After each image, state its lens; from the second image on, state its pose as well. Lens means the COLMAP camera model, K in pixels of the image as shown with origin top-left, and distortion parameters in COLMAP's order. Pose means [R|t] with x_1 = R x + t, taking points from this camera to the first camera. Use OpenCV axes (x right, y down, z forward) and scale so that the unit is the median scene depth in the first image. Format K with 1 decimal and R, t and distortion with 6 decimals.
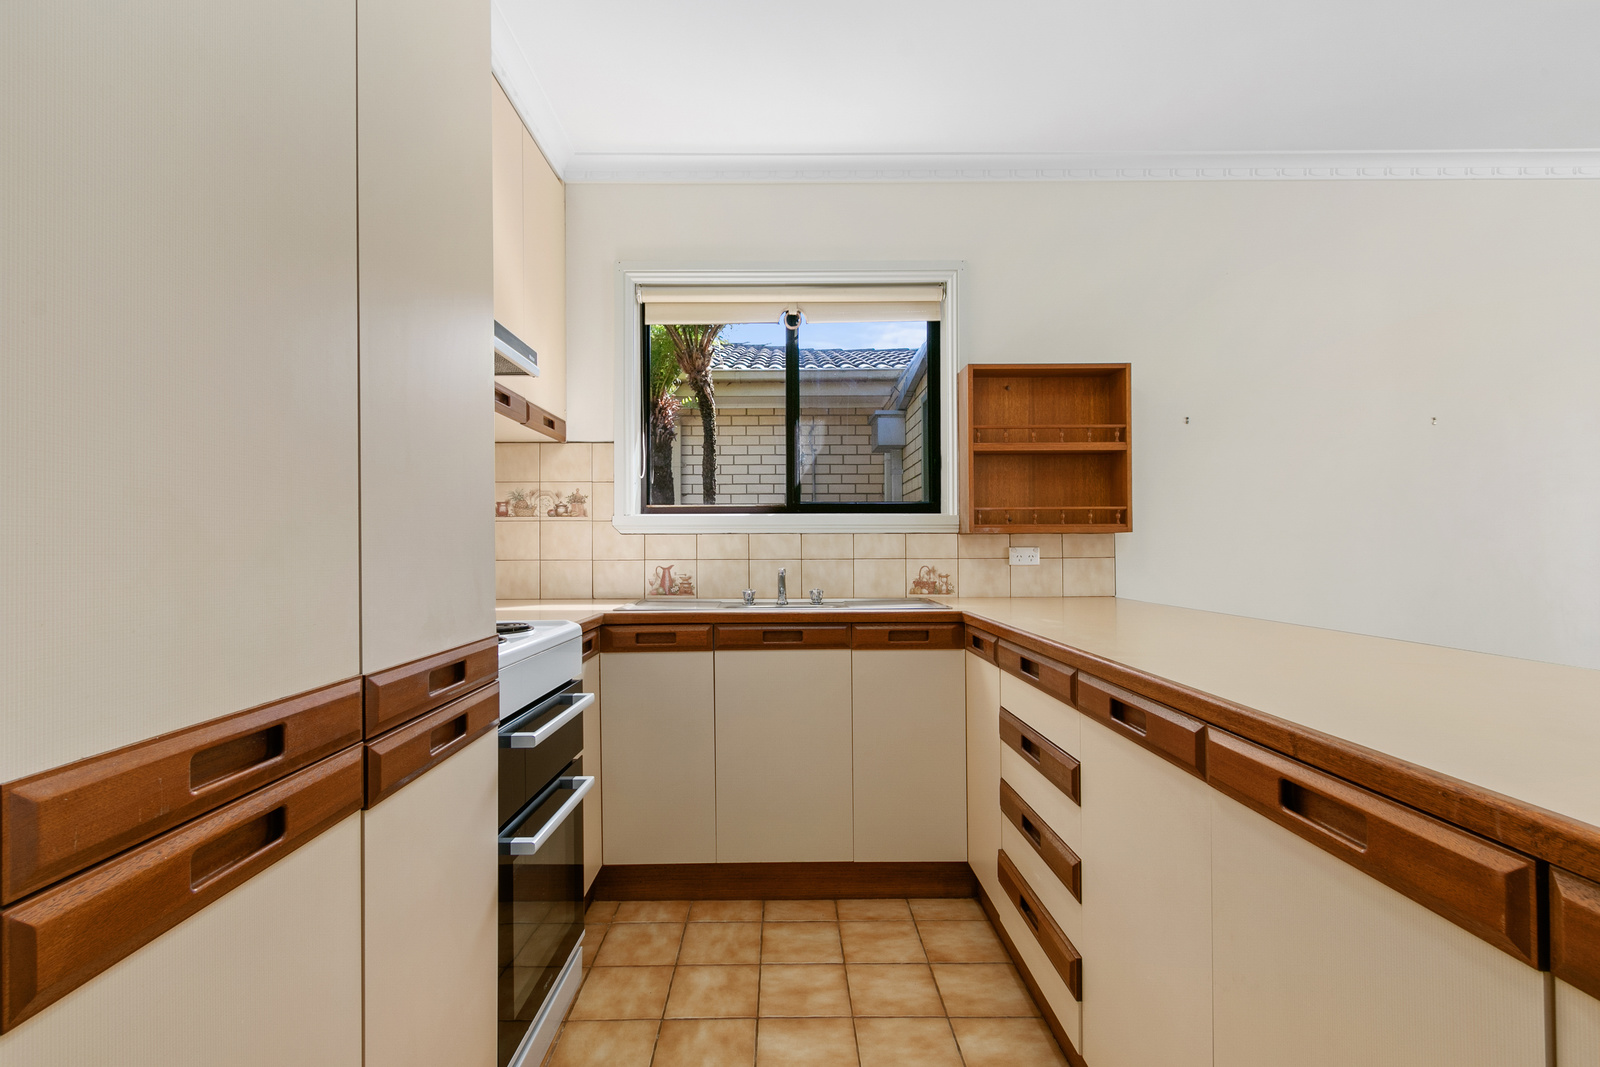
lens RADIAL K [[735.0, 0, 795.5], [0, 735.0, 543.0], [0, 0, 1]] dist [0.009188, -0.002503]
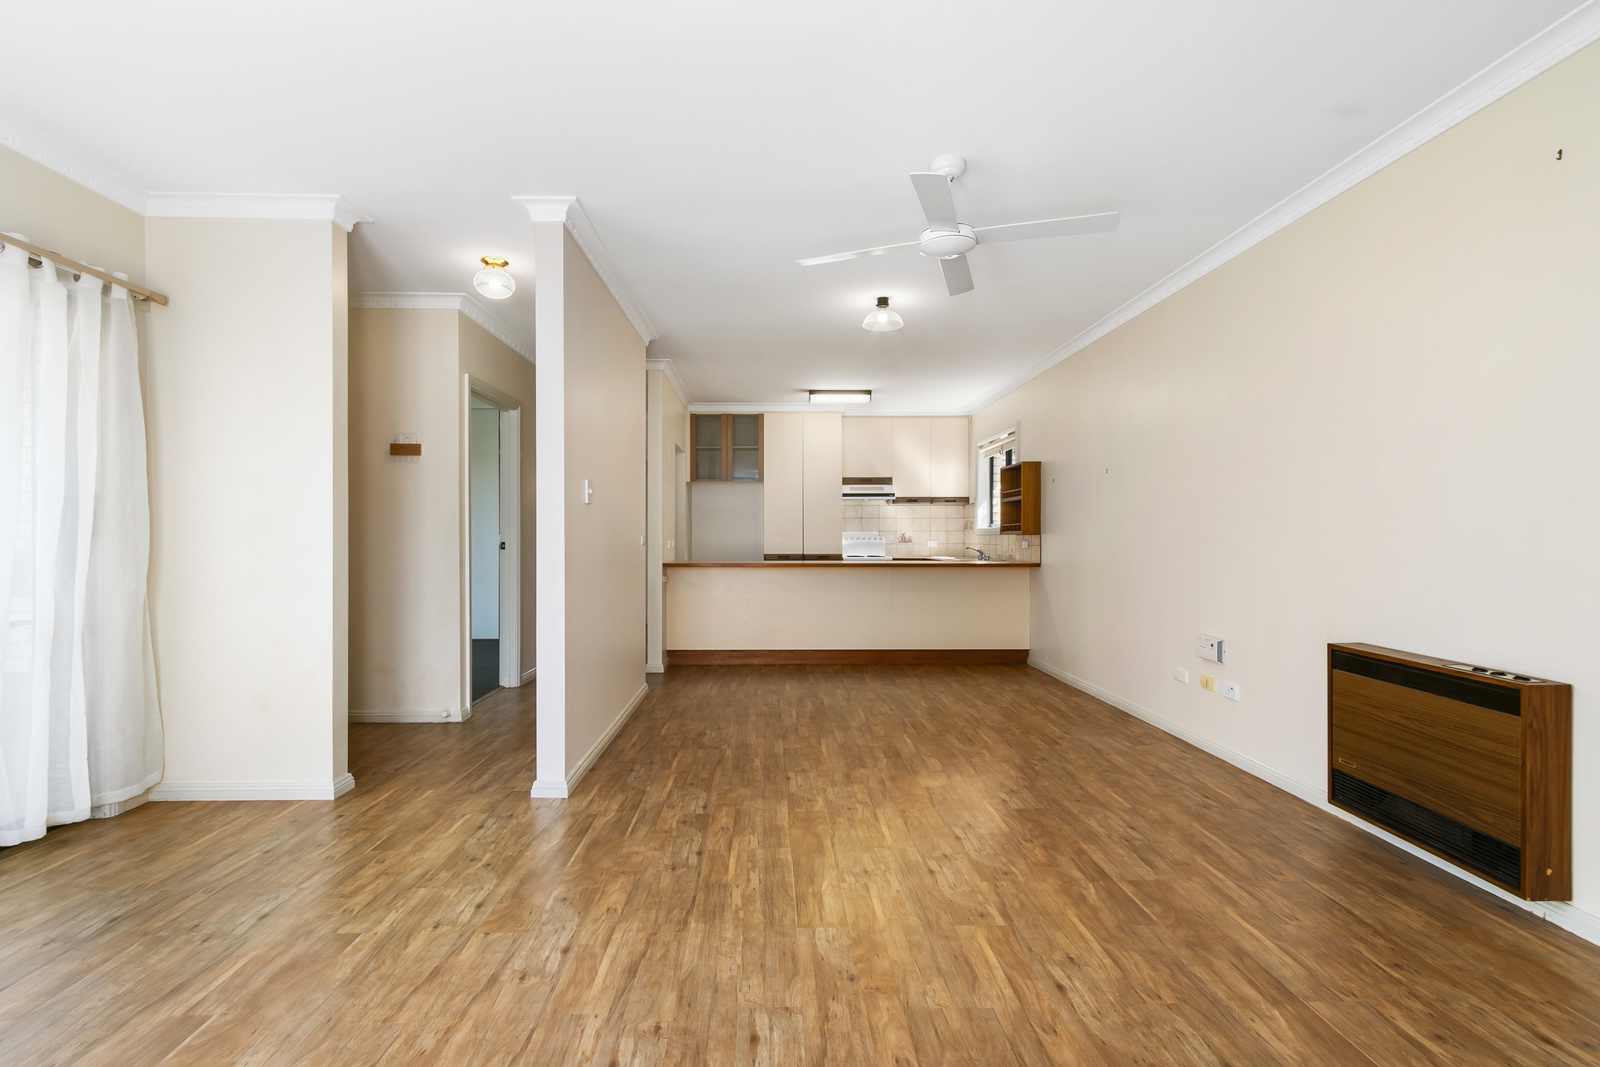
lens RADIAL K [[735.0, 0, 777.5], [0, 735.0, 532.9], [0, 0, 1]] dist [0.009188, -0.002503]
pose [[0.000867, -0.003908, -0.999992, 2.691472], [0.005684, 0.999976, -0.003903, -0.014836], [0.999983, -0.005681, 0.000889, 0.207798]]
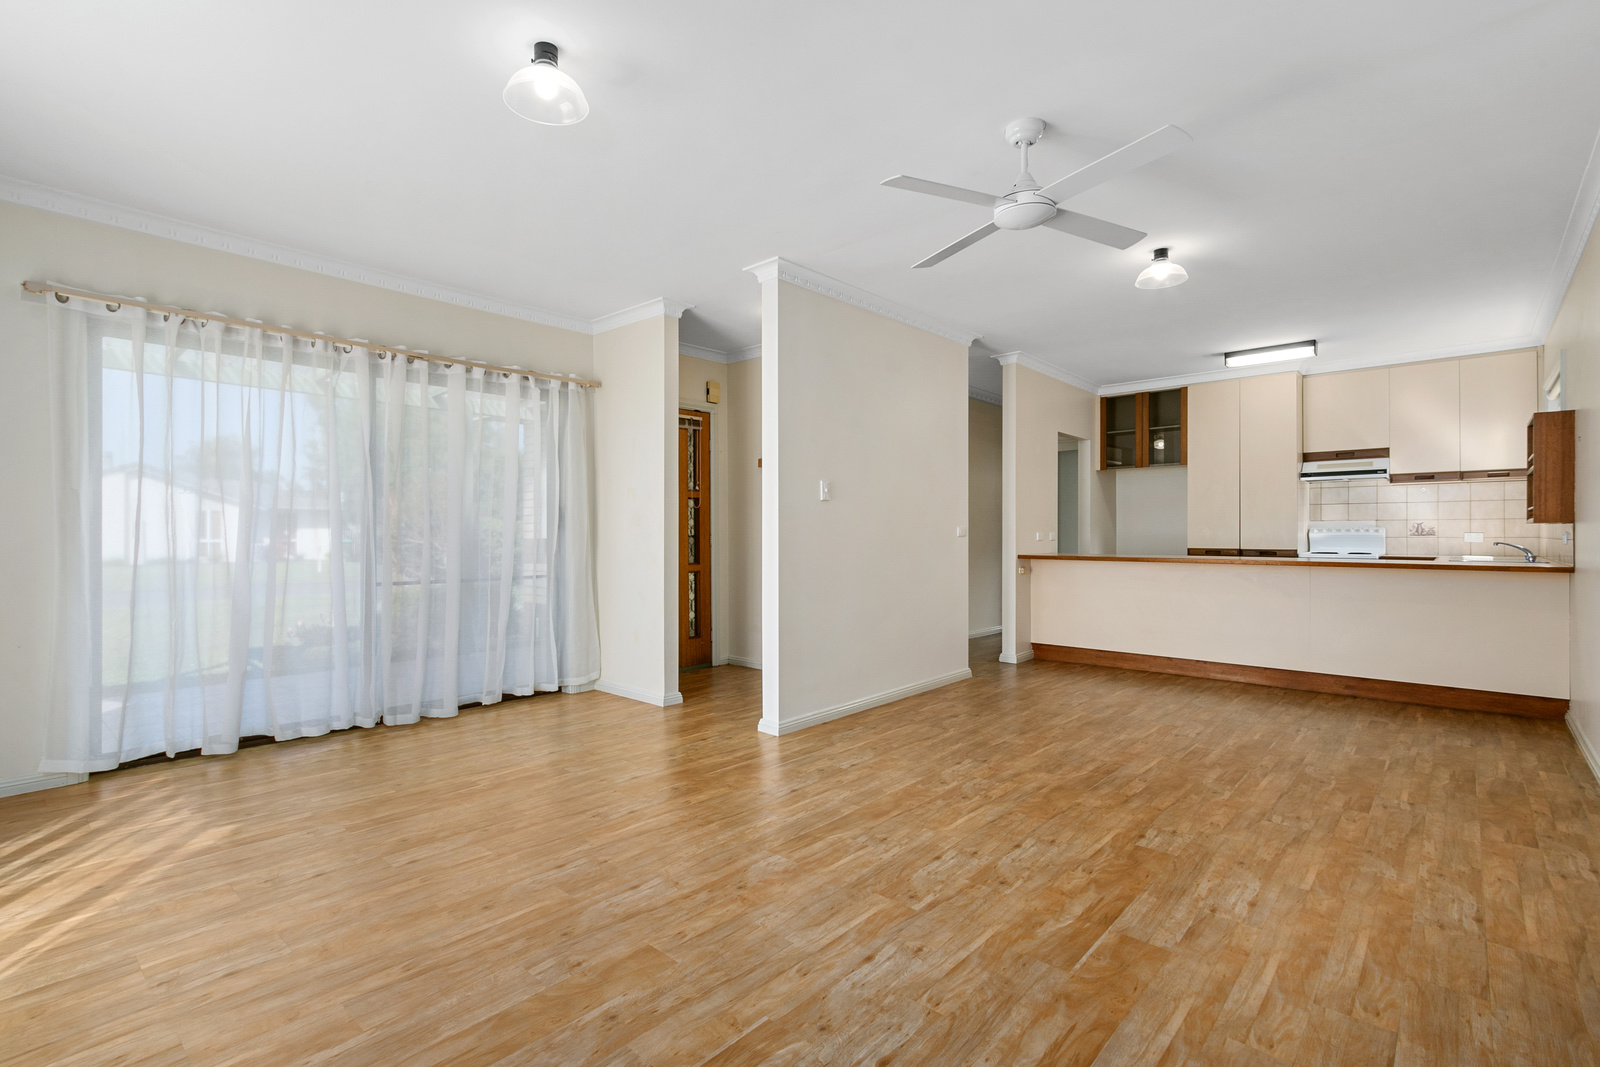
lens RADIAL K [[735.0, 0, 781.4], [0, 735.0, 526.9], [0, 0, 1]] dist [0.009188, -0.002503]
pose [[-0.687411, -0.001217, -0.726268, 2.580491], [0.007684, 0.999930, -0.008949, -0.004338], [0.726228, -0.011732, -0.687354, 0.888399]]
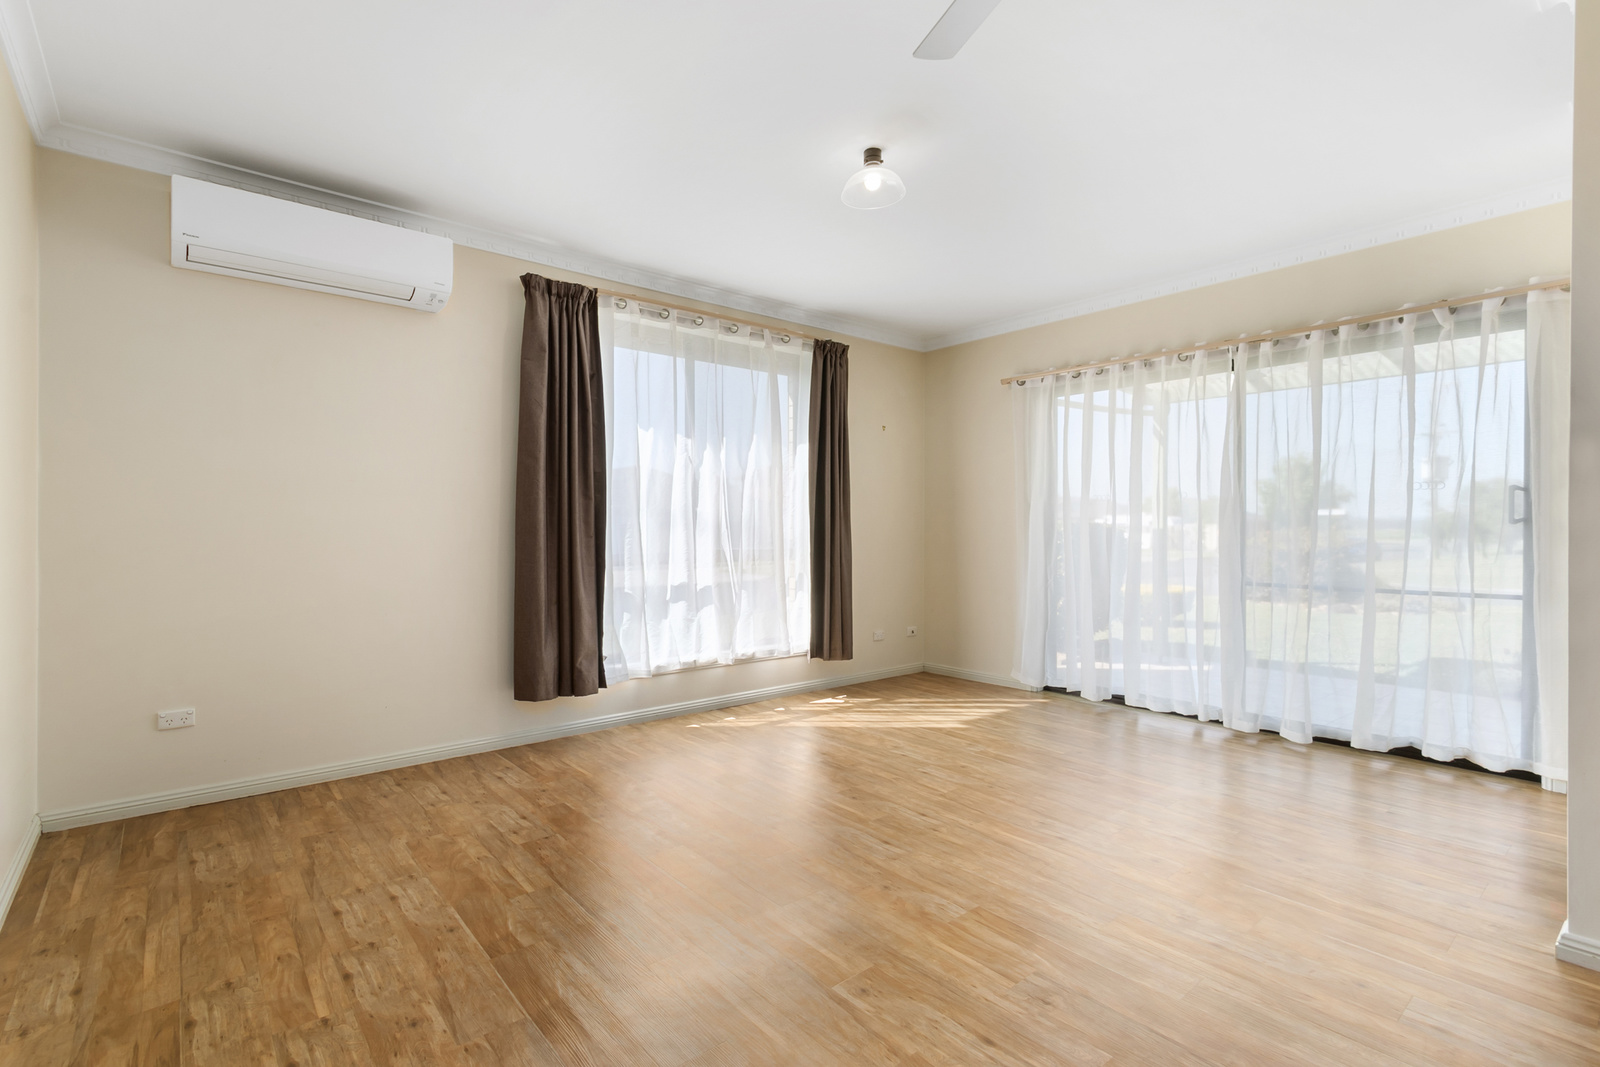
lens RADIAL K [[735.0, 0, 784.4], [0, 735.0, 545.3], [0, 0, 1]] dist [0.009188, -0.002503]
pose [[-0.631164, -0.012715, 0.775545, 1.436245], [-0.003381, 0.999901, 0.013642, -0.000871], [-0.775642, 0.005988, -0.631144, 0.888095]]
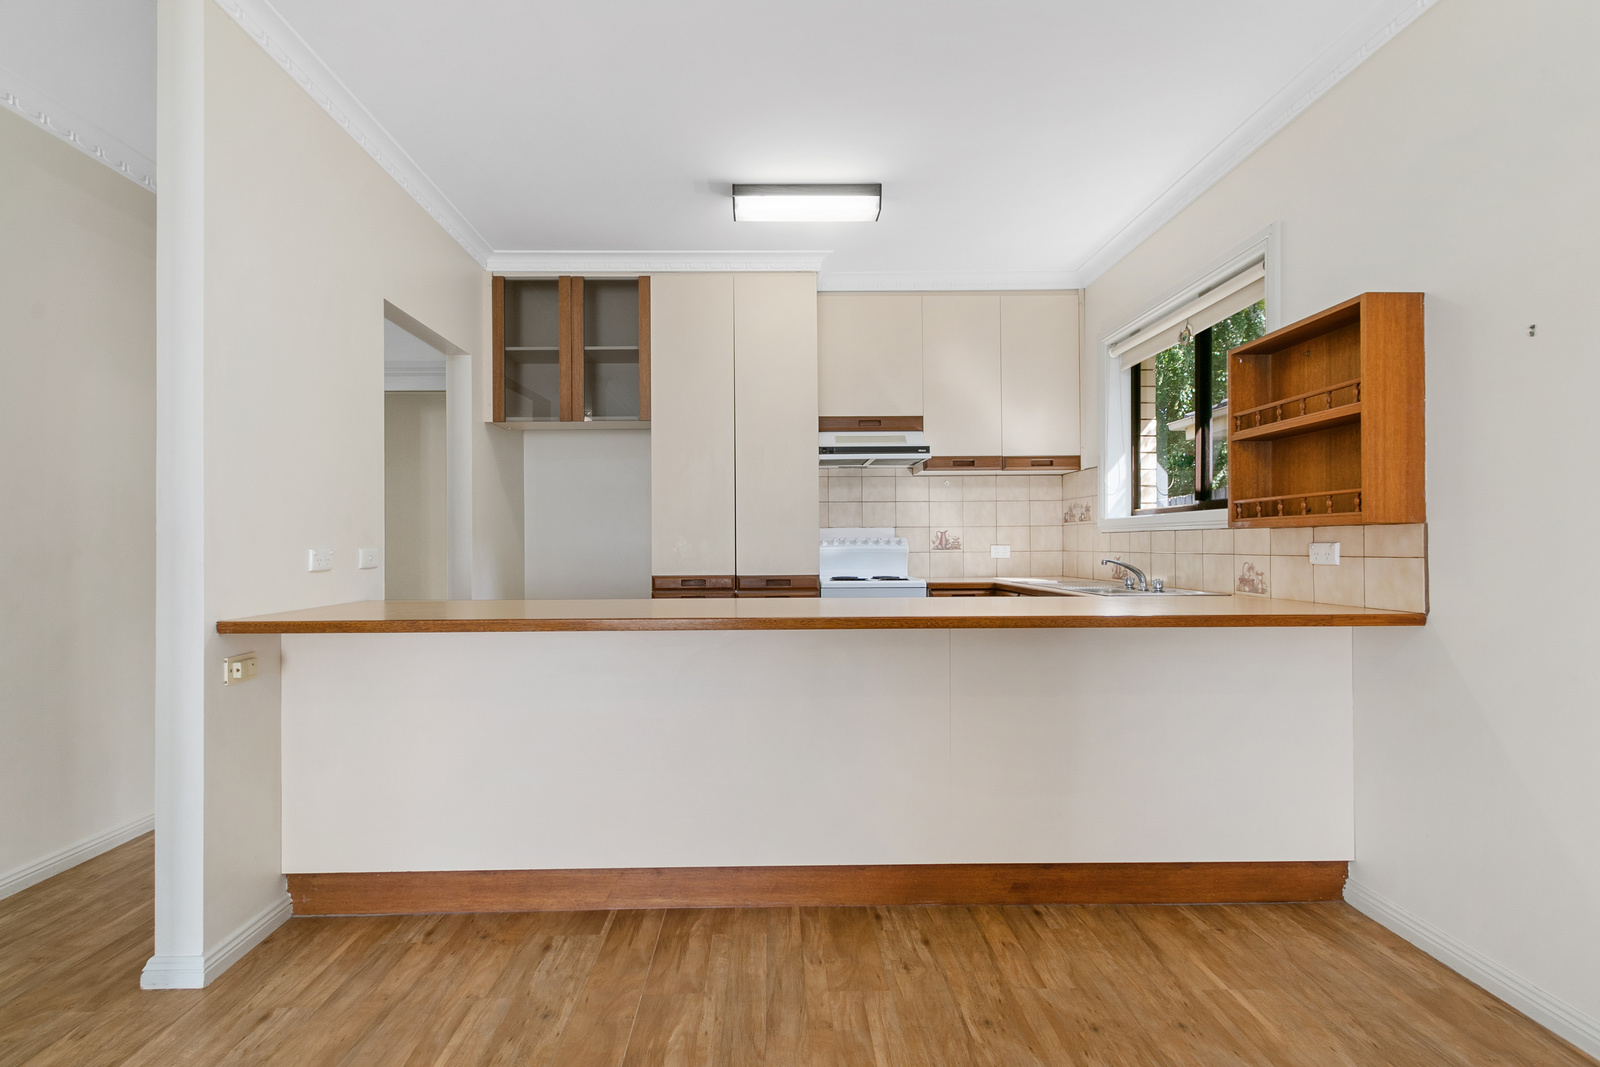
lens RADIAL K [[735.0, 0, 778.9], [0, 735.0, 547.8], [0, 0, 1]] dist [0.009188, -0.002503]
pose [[0.003692, 0.006863, -0.999970, 1.132850], [0.012177, 0.999902, 0.006908, -0.001937], [0.999919, -0.012202, 0.003608, 0.388500]]
